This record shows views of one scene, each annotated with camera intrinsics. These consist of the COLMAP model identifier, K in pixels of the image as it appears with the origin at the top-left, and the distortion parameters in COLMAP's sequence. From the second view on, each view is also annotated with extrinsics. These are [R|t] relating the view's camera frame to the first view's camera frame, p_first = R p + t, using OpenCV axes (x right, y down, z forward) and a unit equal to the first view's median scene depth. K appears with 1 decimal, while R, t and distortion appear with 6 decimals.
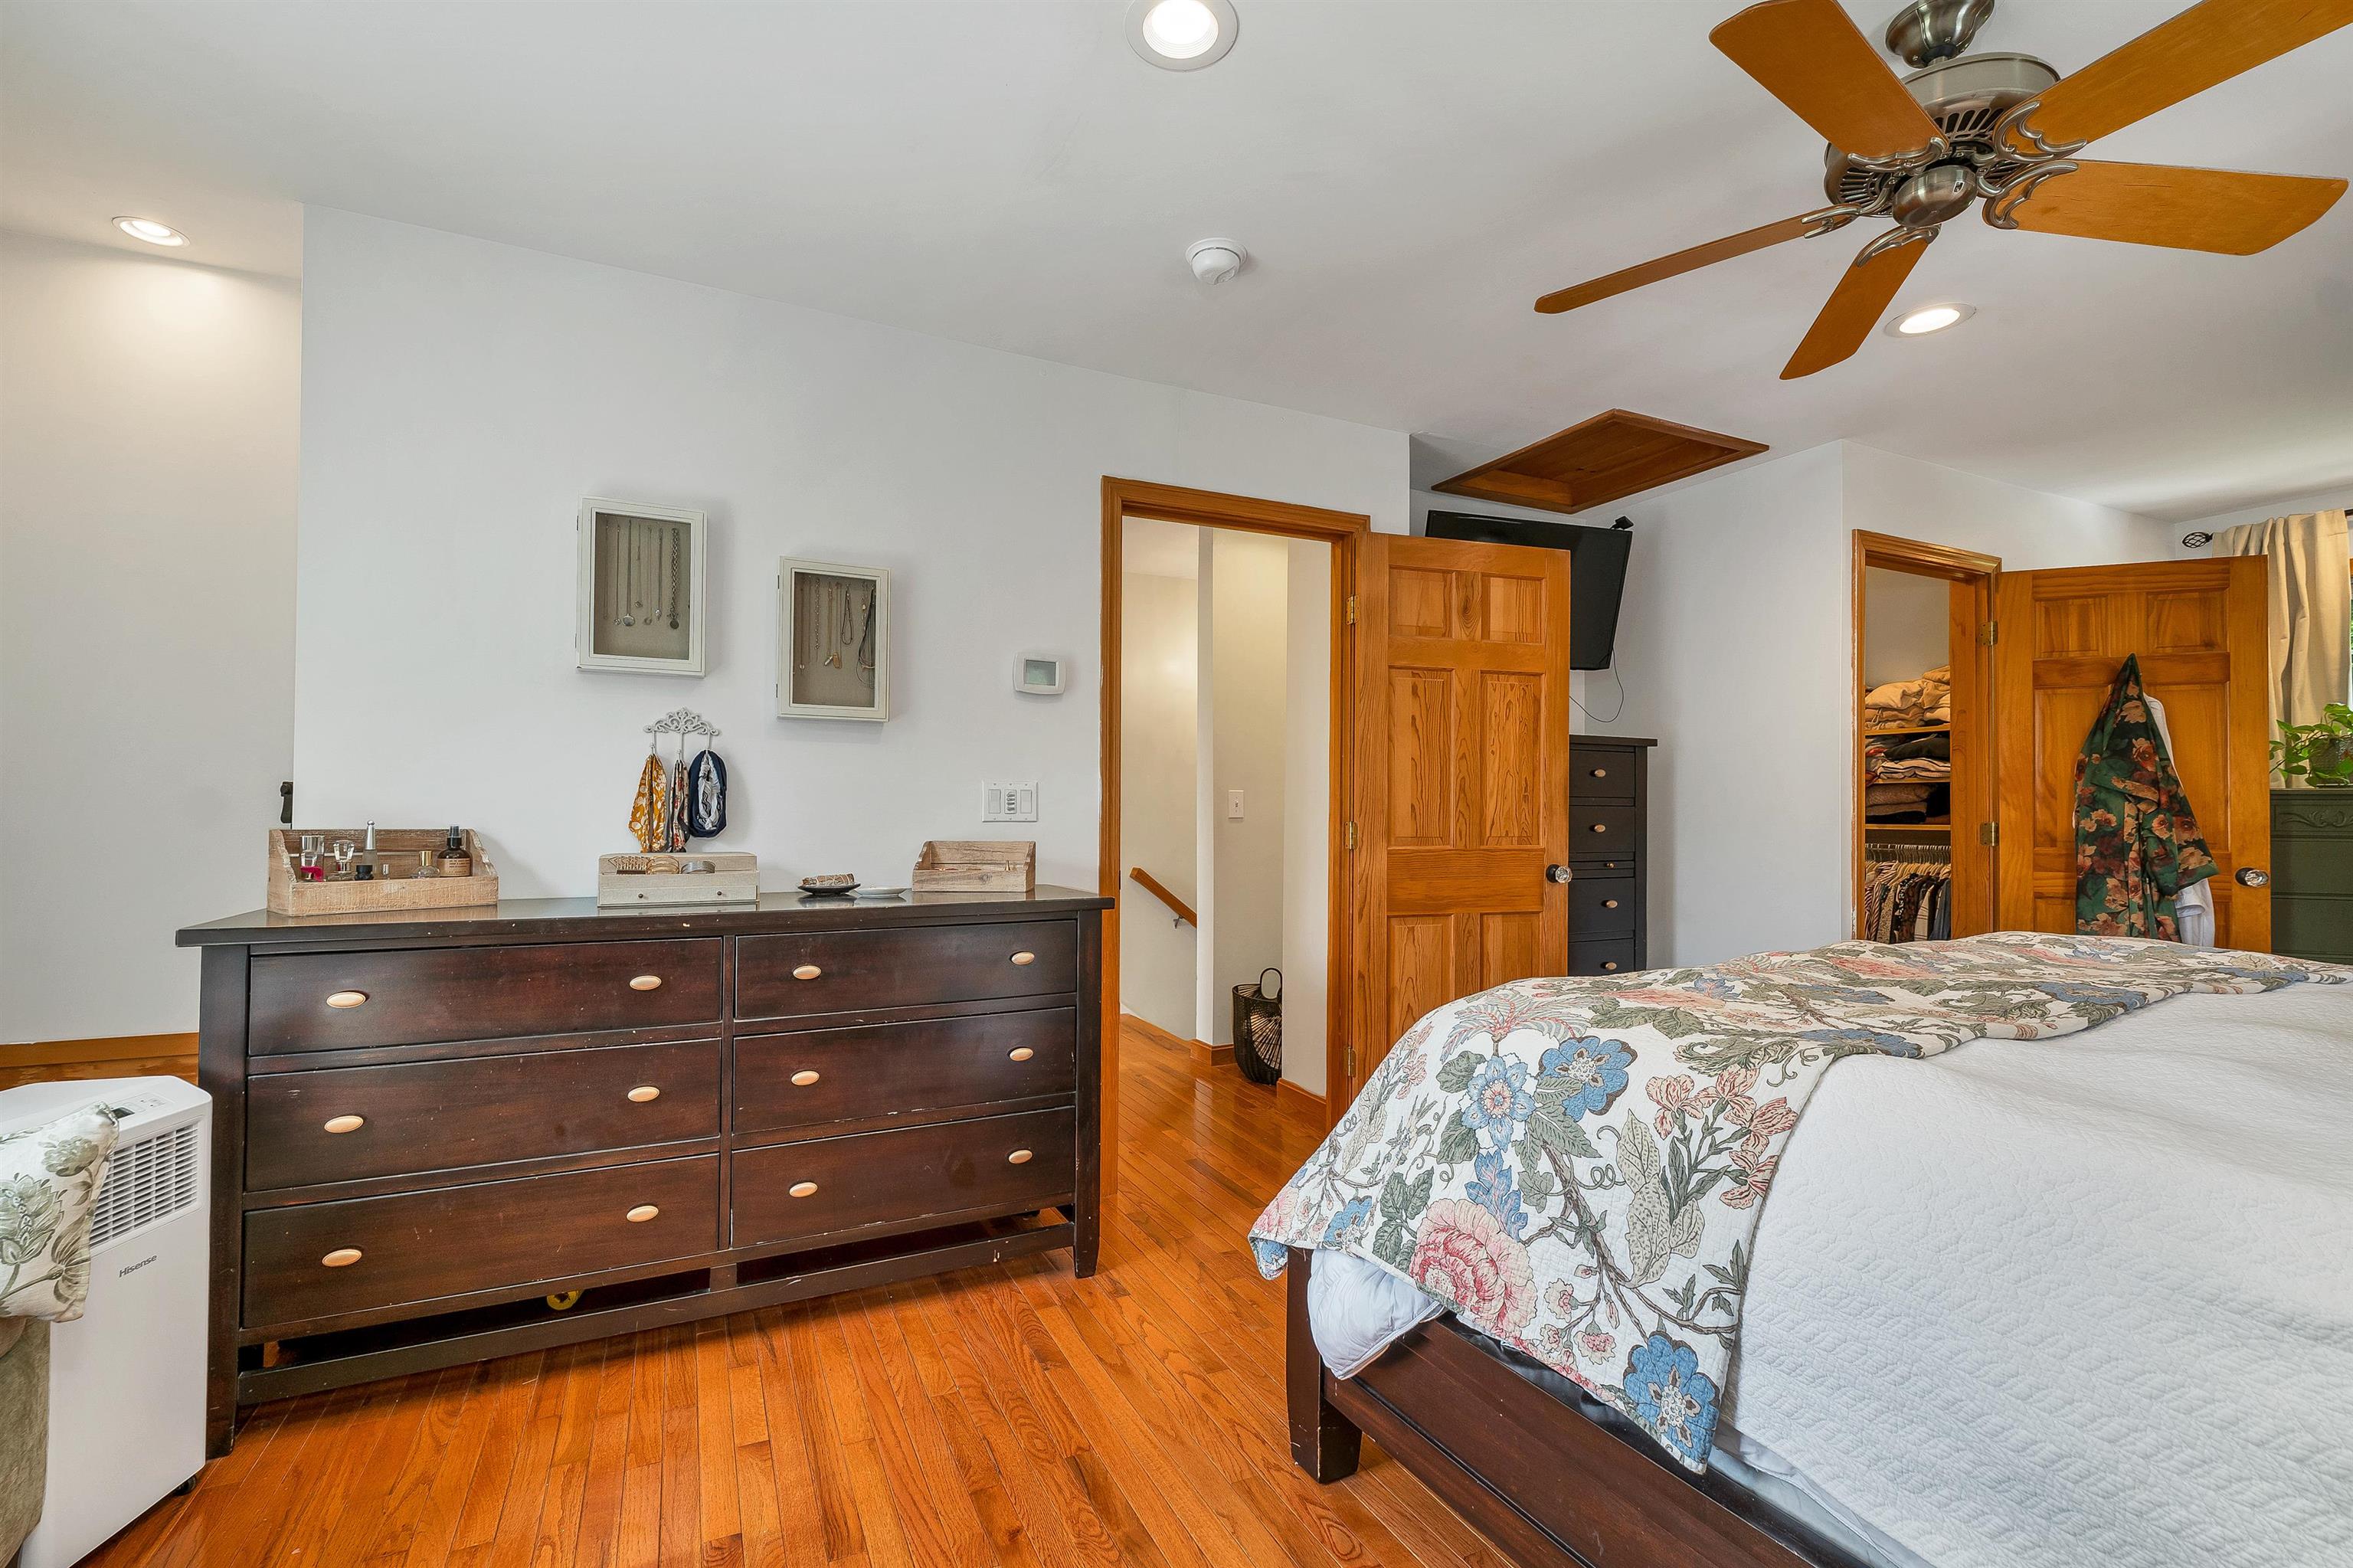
lens RADIAL K [[1023.2, 0, 1160.2], [0, 1023.2, 794.7], [0, 0, 1]] dist [0.000160, 0.000007]
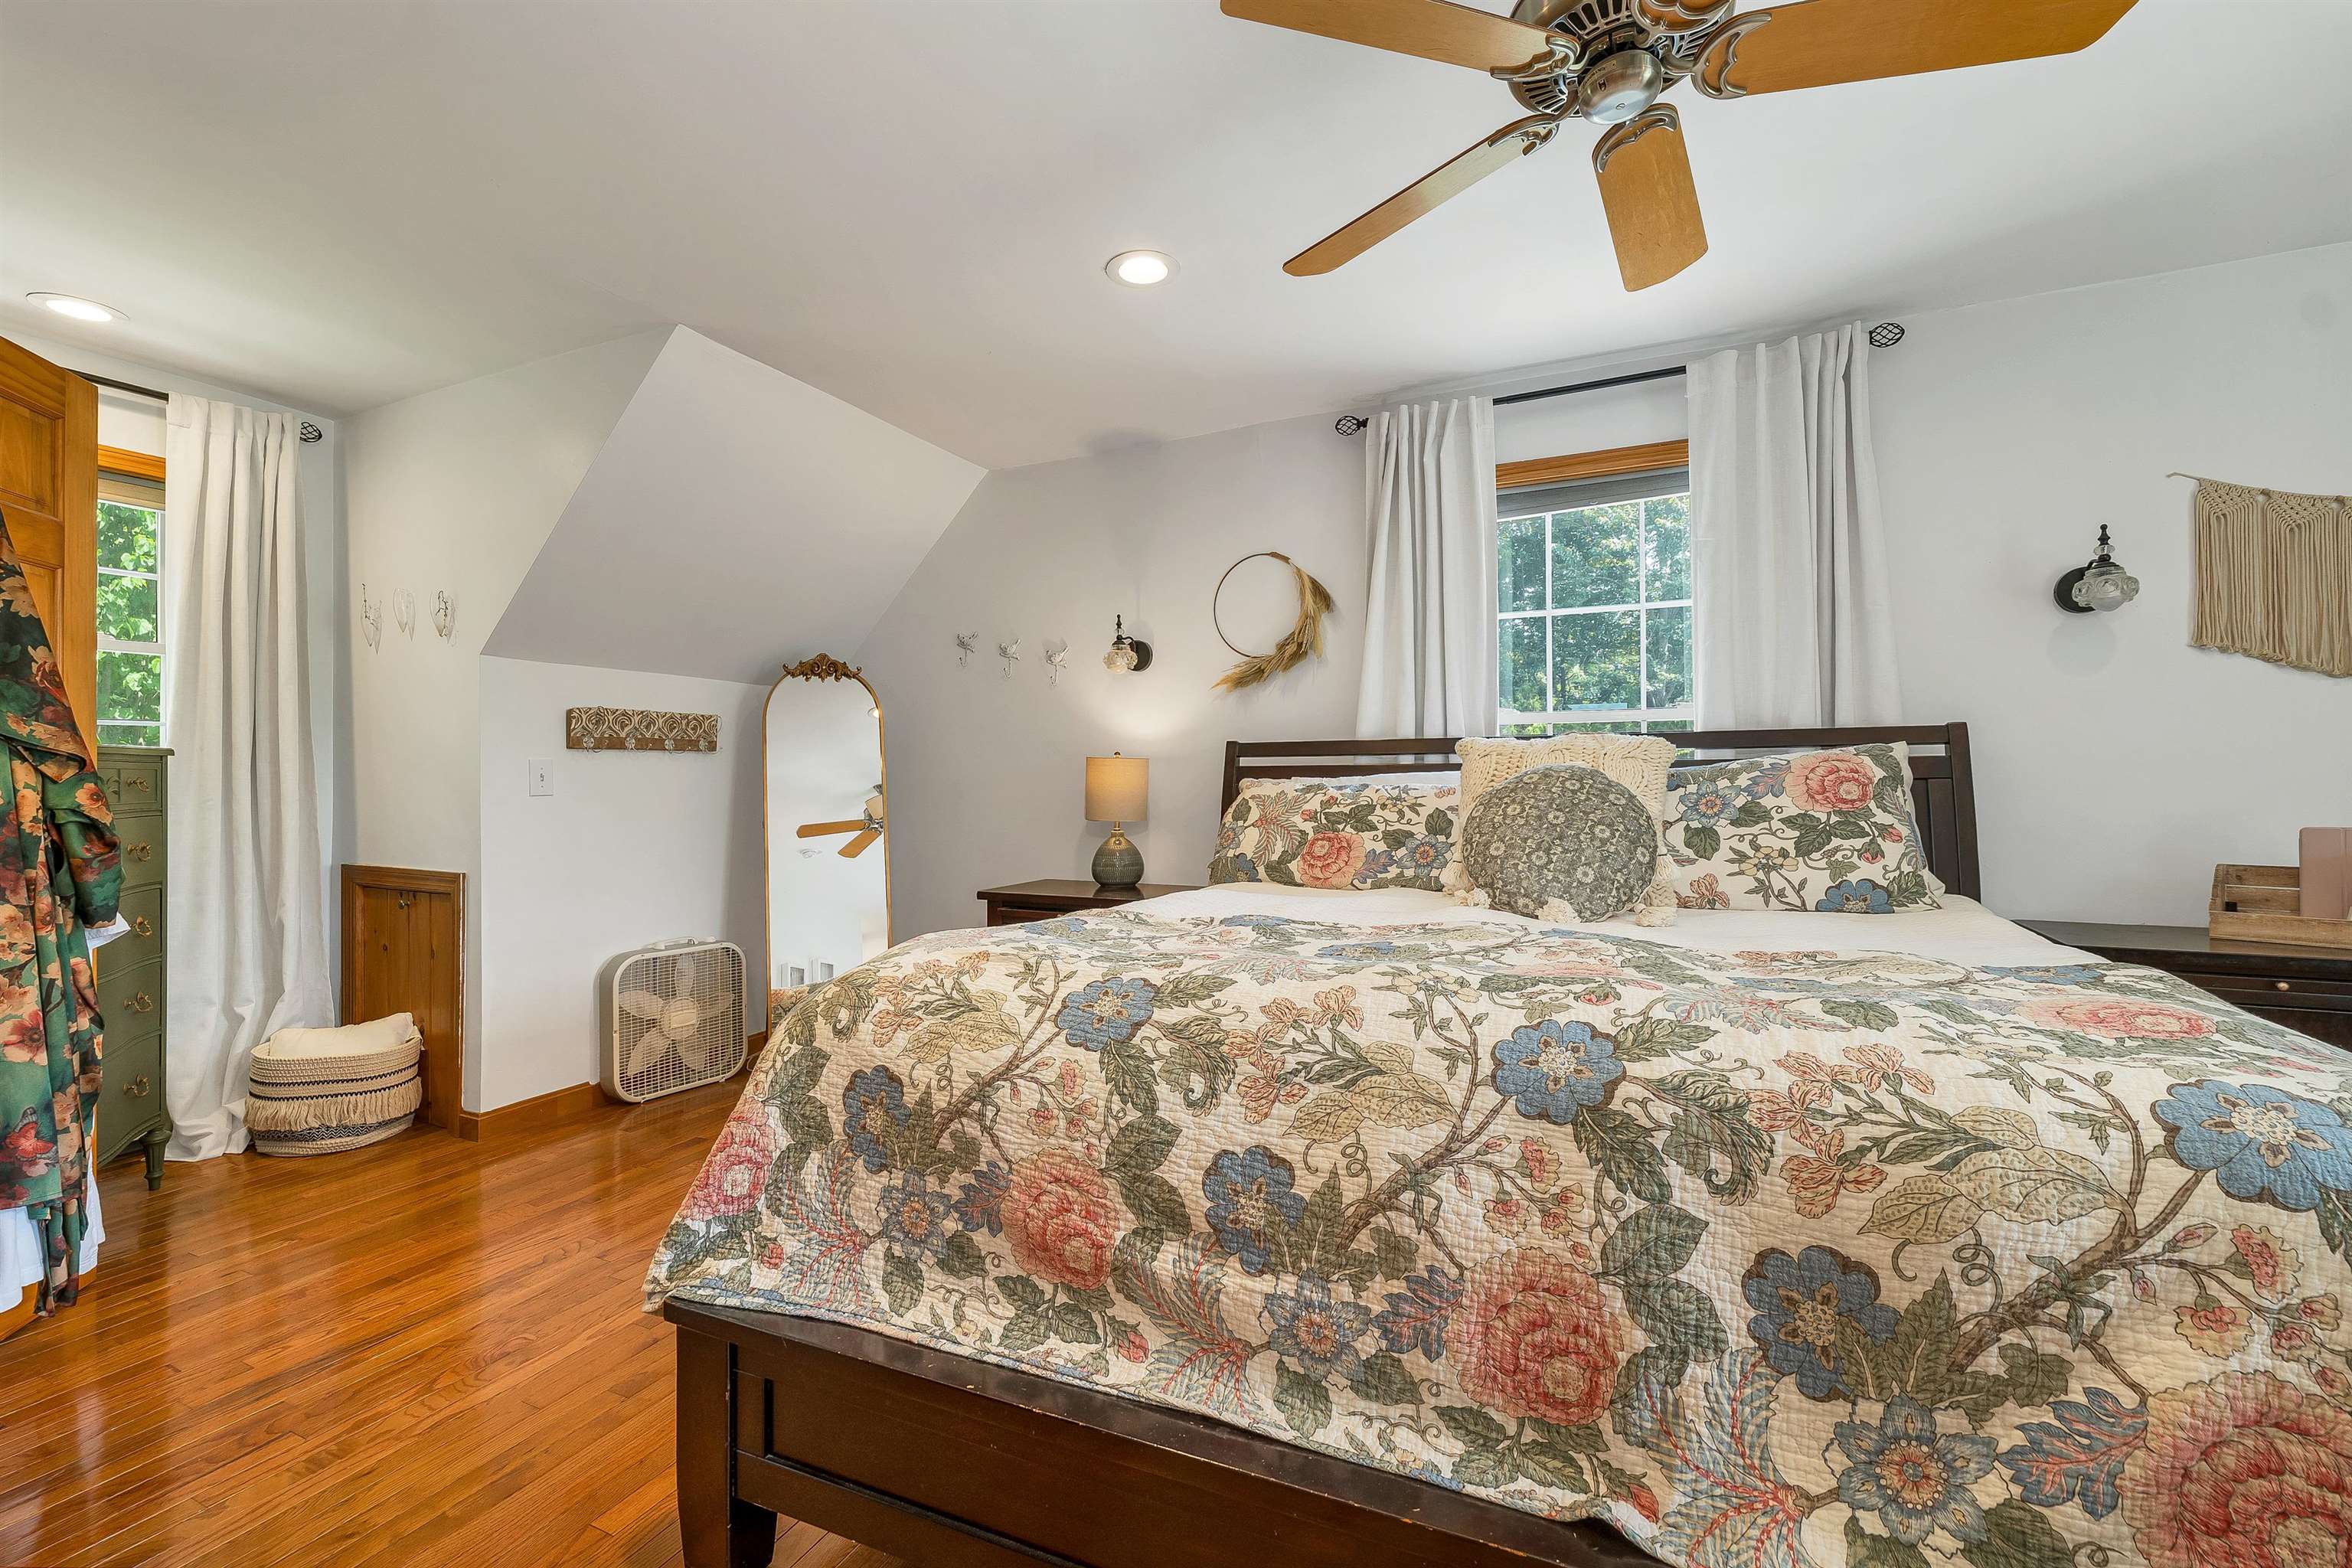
lens RADIAL K [[995.9, 0, 1161.4], [0, 995.9, 770.1], [0, 0, 1]] dist [-0.001094, 0.000097]
pose [[-0.627391, 0.002028, 0.778702, 0.201987], [-0.007804, 0.999930, -0.008892, 0.015968], [-0.778665, -0.011656, -0.627331, 1.135345]]
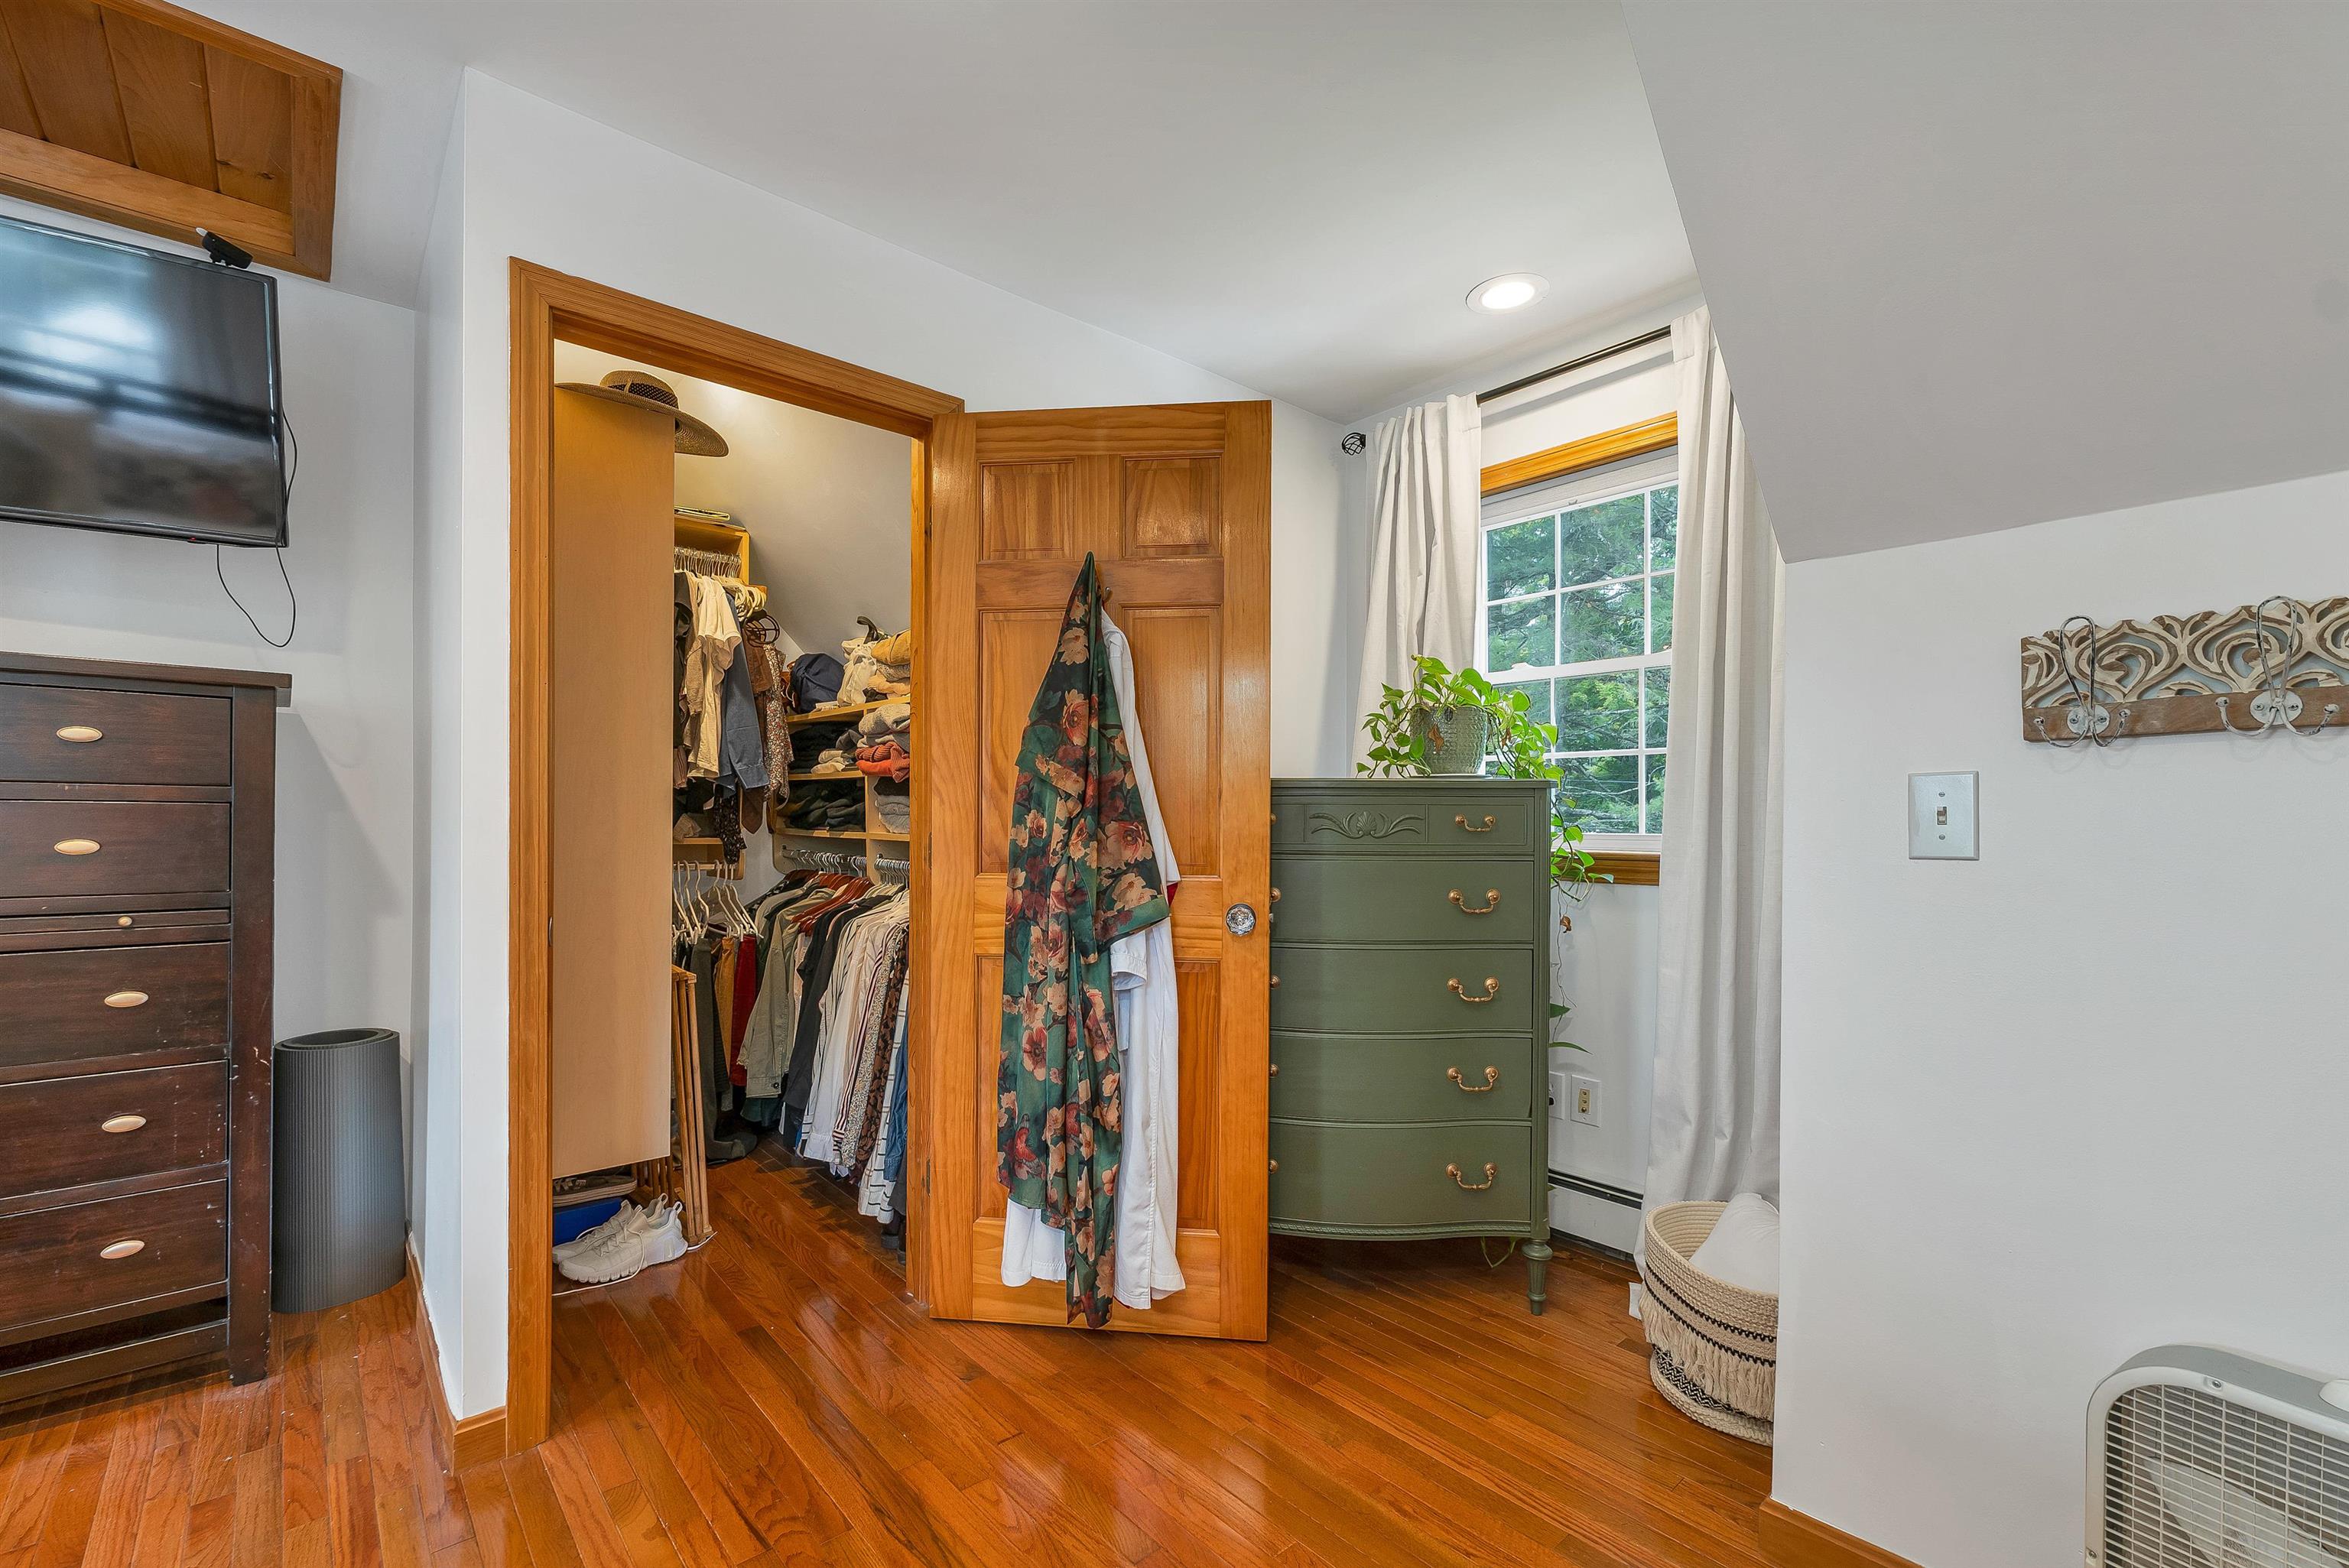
lens RADIAL K [[1000.3, 0, 1145.6], [0, 1000.3, 820.0], [0, 0, 1]] dist [-0.000368, 0.000217]
pose [[0.966462, -0.000396, 0.256811, 1.116149], [-0.003036, 0.999911, 0.012964, 0.016571], [-0.256793, -0.013309, 0.966375, 0.561960]]
